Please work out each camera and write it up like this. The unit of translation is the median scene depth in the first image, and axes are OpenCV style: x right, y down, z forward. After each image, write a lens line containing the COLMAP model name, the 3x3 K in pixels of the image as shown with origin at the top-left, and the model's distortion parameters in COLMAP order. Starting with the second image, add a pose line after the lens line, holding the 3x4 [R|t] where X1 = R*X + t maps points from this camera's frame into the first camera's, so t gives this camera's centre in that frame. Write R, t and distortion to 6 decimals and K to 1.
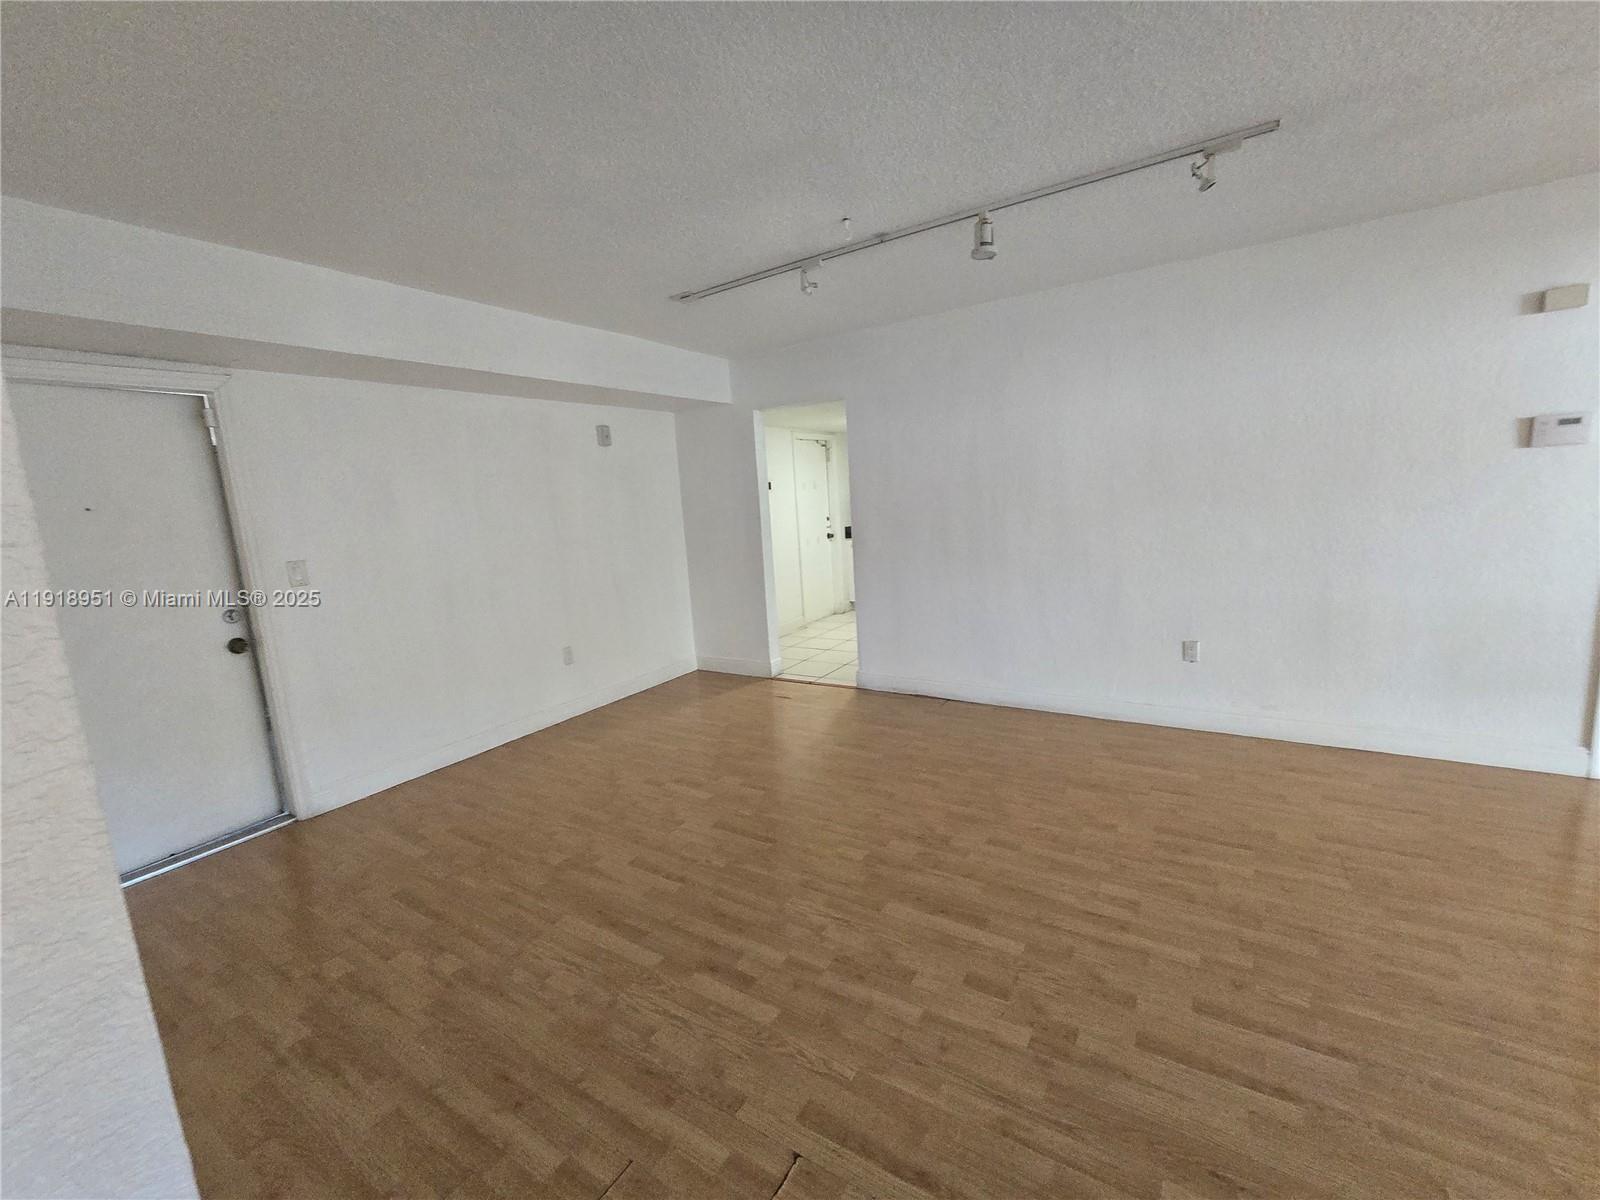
lens RADIAL K [[654.2, 0, 803.6], [0, 654.2, 593.4], [0, 0, 1]] dist [-0.003381, 0.000813]
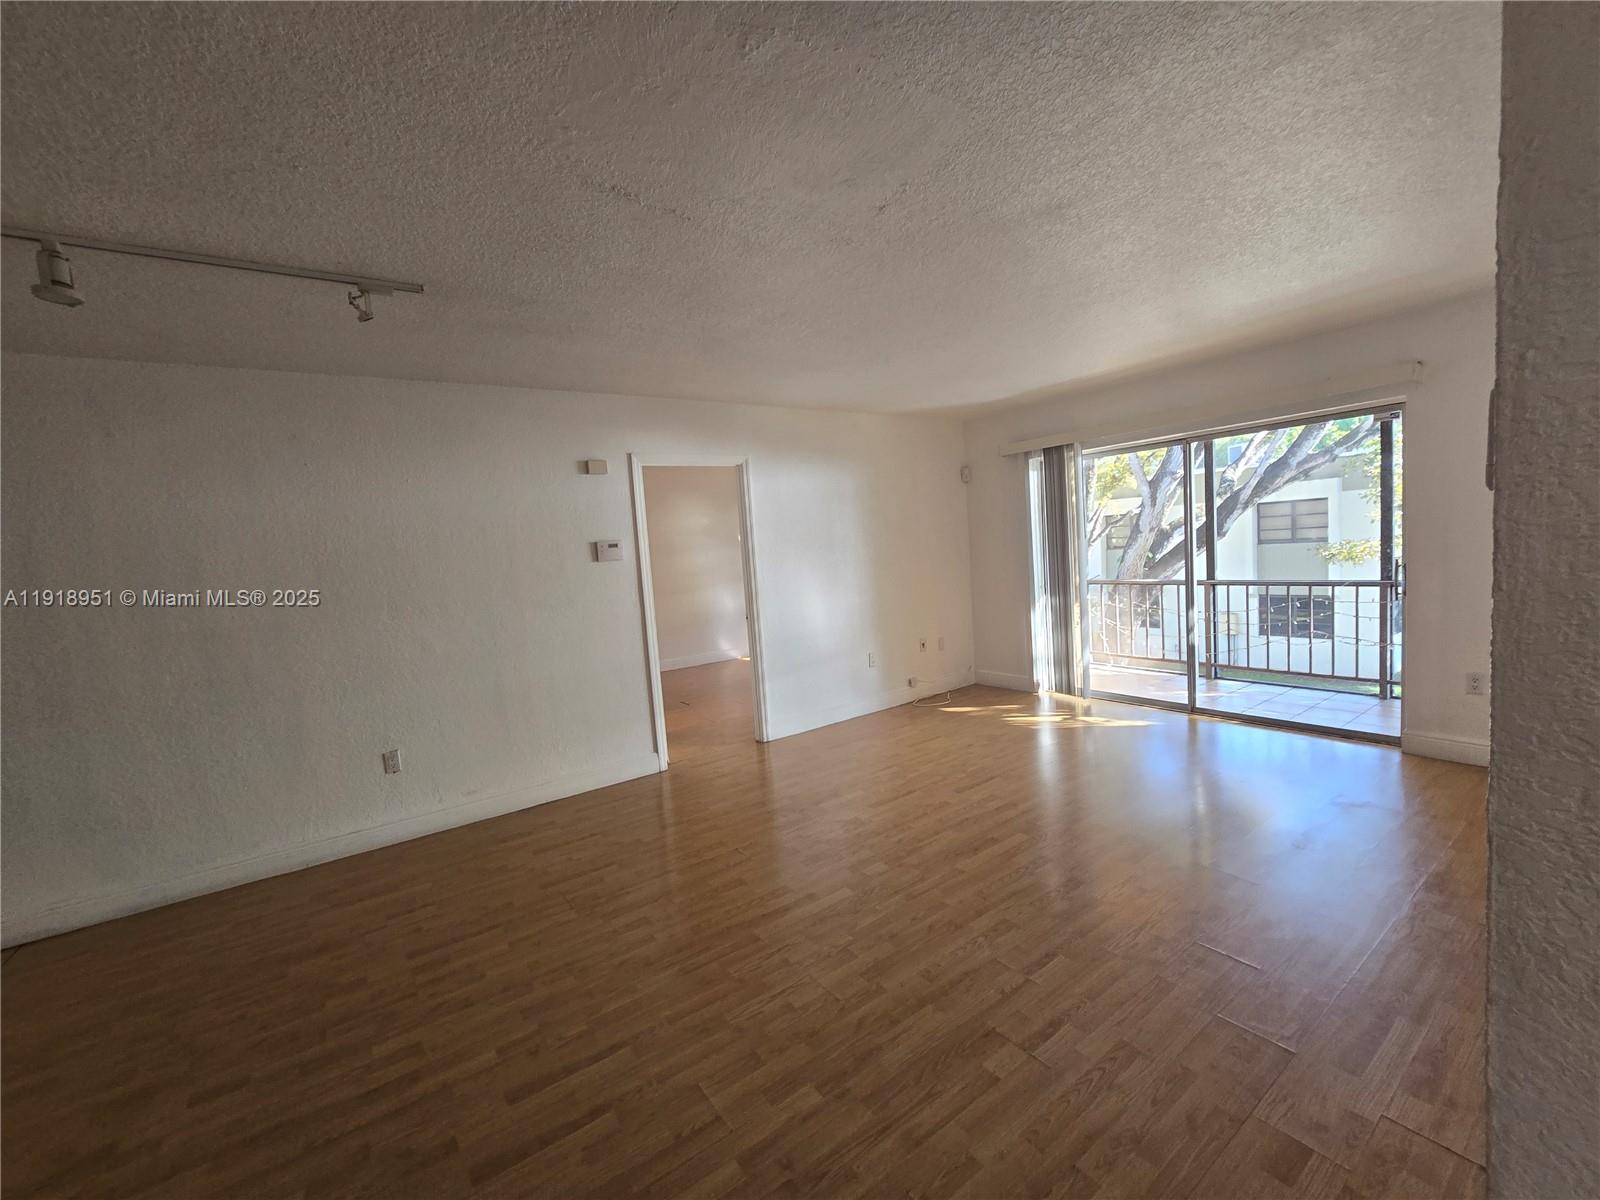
lens RADIAL K [[654.2, 0, 790.5], [0, 654.2, 598.1], [0, 0, 1]] dist [-0.003381, 0.000813]
pose [[0.392030, -0.041767, 0.919004, -0.085060], [0.183598, 0.982425, -0.033670, -0.013771], [-0.901446, 0.181927, 0.392808, 0.039228]]
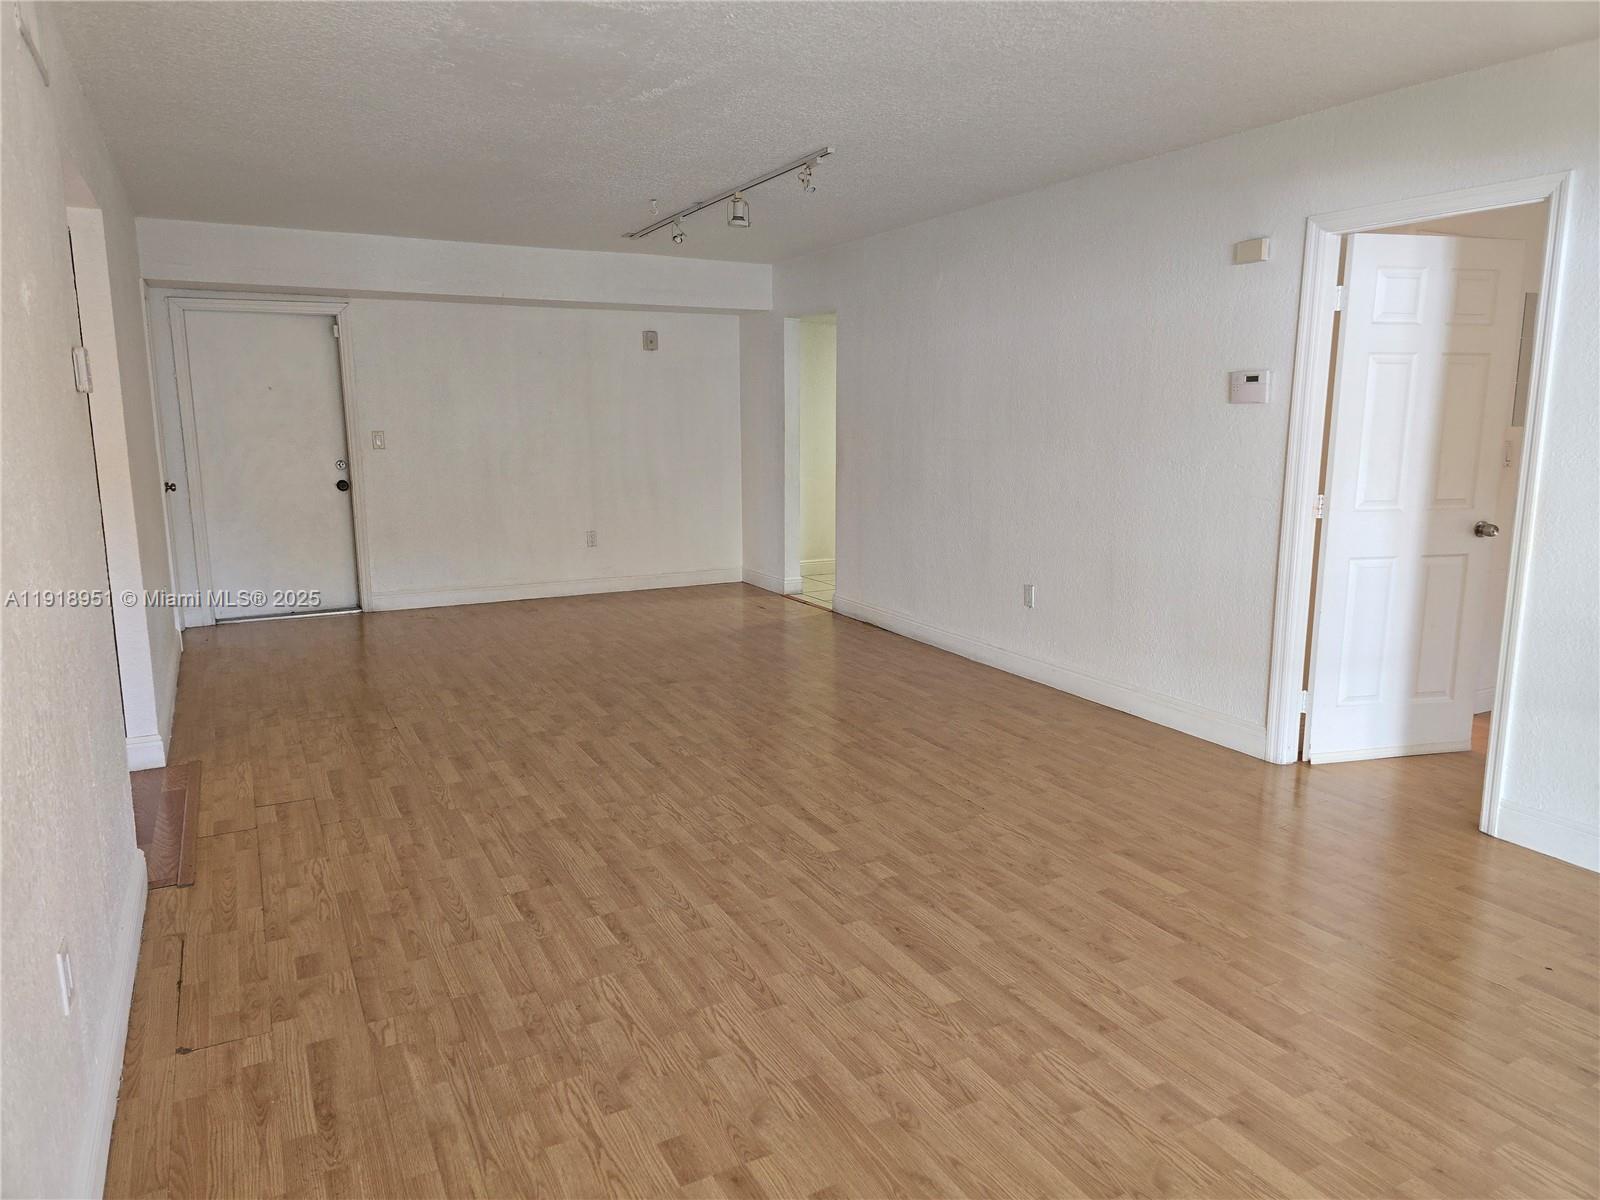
lens RADIAL K [[1054.7, 0, 802.5], [0, 1054.7, 589.4], [0, 0, 1]] dist [0.067146, -0.060713]
pose [[0.867308, 0.143441, -0.476656, 1.383422], [-0.124997, 0.989658, 0.070379, 0.014963], [0.481821, -0.001460, 0.876268, -0.696342]]
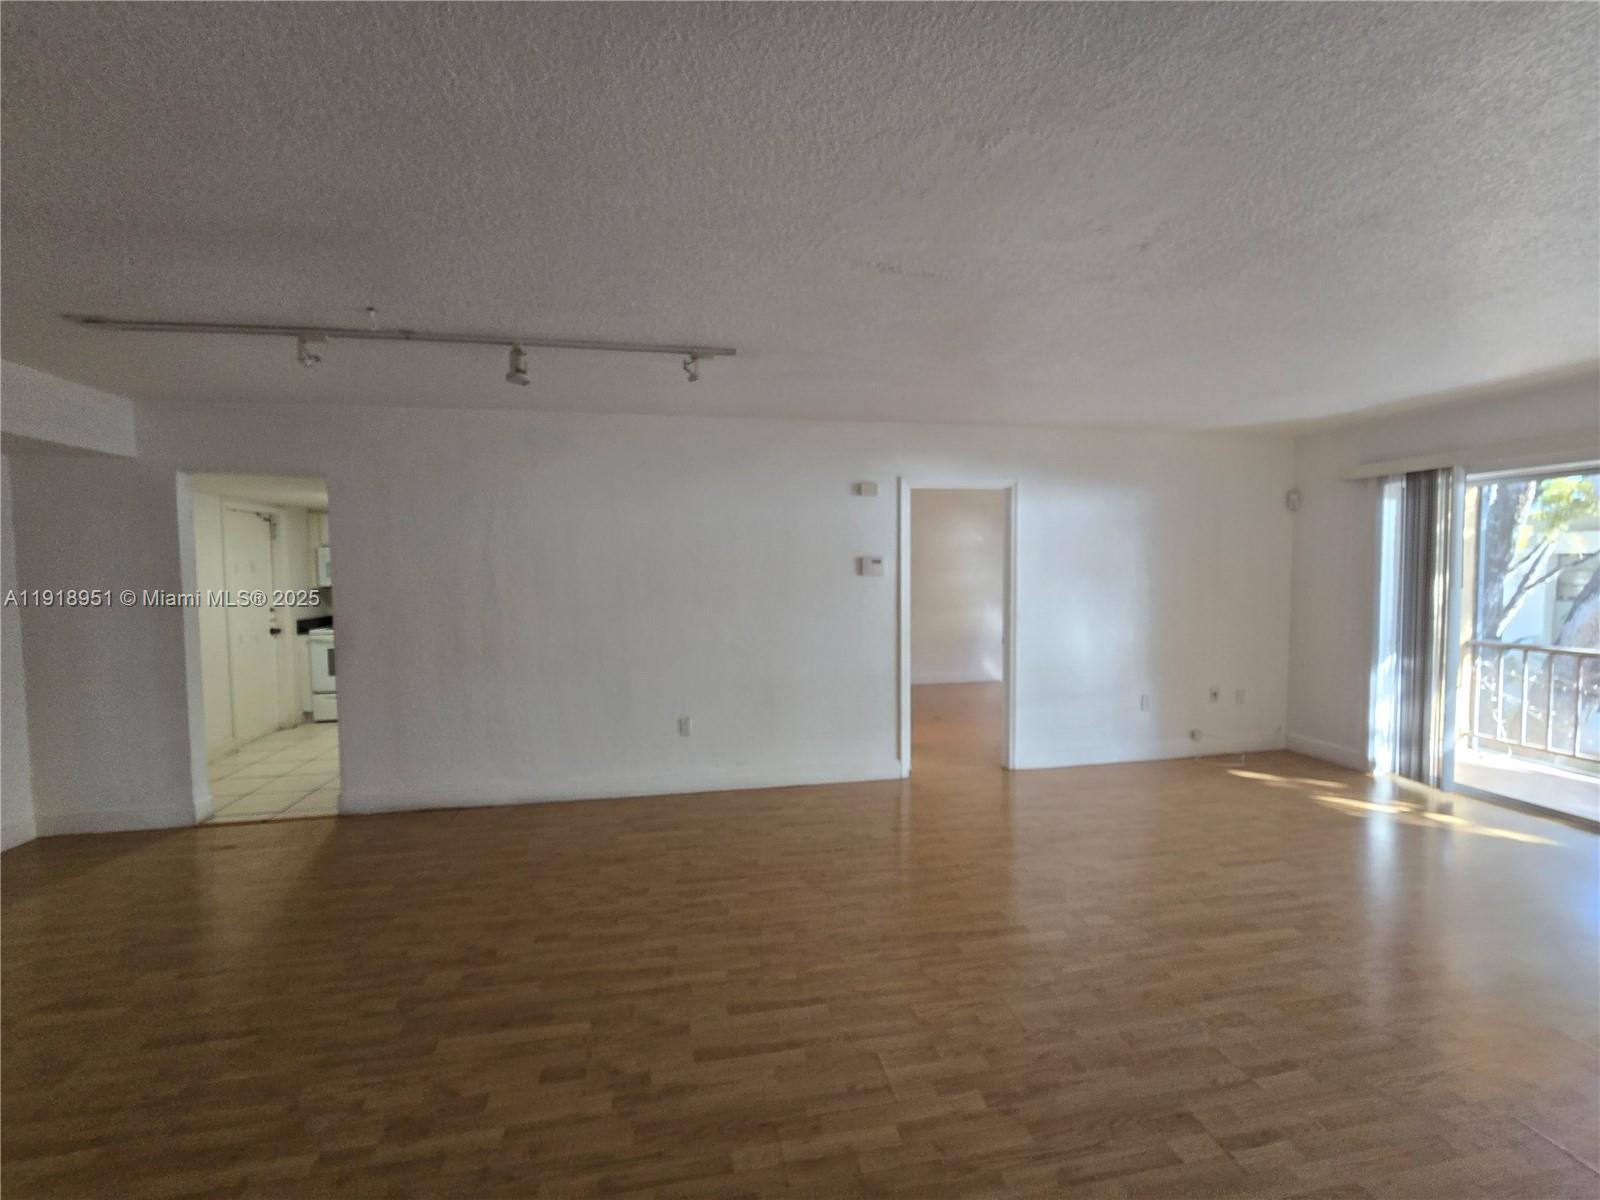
lens RADIAL K [[654.2, 0, 795.5], [0, 654.2, 599.0], [0, 0, 1]] dist [-0.003381, 0.000813]
pose [[0.731162, 0.022528, 0.681831, -0.120014], [0.064495, 0.992696, -0.101960, -0.013016], [-0.679148, 0.118524, 0.724369, -0.062329]]
